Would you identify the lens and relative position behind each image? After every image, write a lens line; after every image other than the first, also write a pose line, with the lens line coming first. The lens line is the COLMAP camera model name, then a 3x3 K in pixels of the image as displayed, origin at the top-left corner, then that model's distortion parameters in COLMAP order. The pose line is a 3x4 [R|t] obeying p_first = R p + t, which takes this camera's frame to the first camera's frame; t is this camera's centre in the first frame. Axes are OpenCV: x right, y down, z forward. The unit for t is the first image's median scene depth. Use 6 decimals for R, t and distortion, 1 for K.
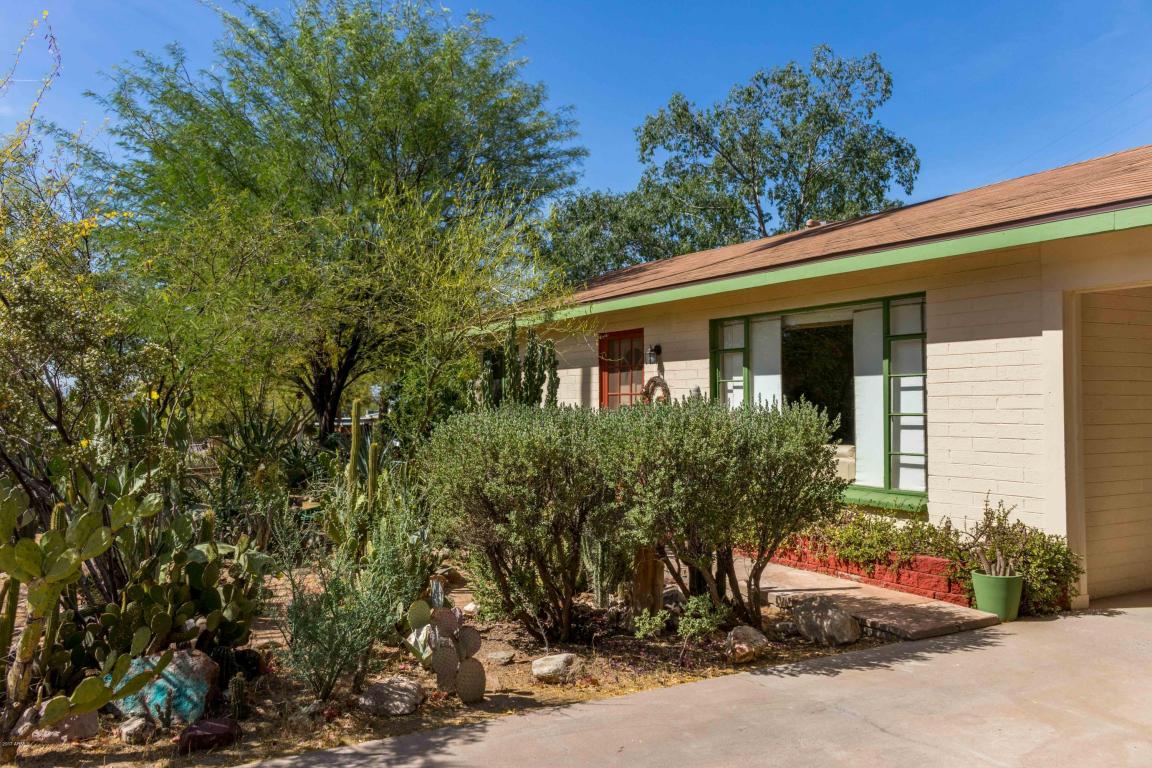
lens RADIAL K [[921.6, 0, 576.0], [0, 921.6, 384.0], [0, 0, 1]] dist [0.008241, 0.002303]
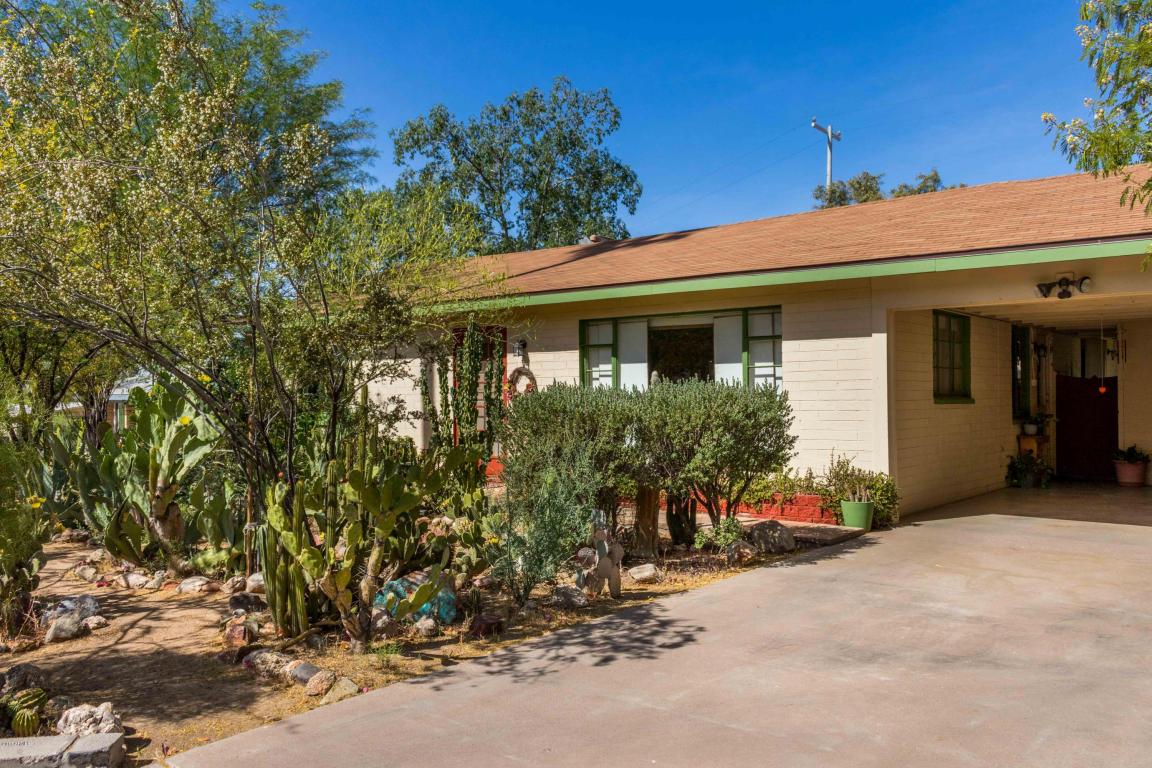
lens RADIAL K [[921.6, 0, 576.0], [0, 921.6, 384.0], [0, 0, 1]] dist [0.008241, 0.002303]
pose [[0.928295, 0.001258, 0.371843, -0.324364], [-0.002959, 0.999988, 0.004005, 0.009782], [-0.371833, -0.004818, 0.928287, -0.122620]]
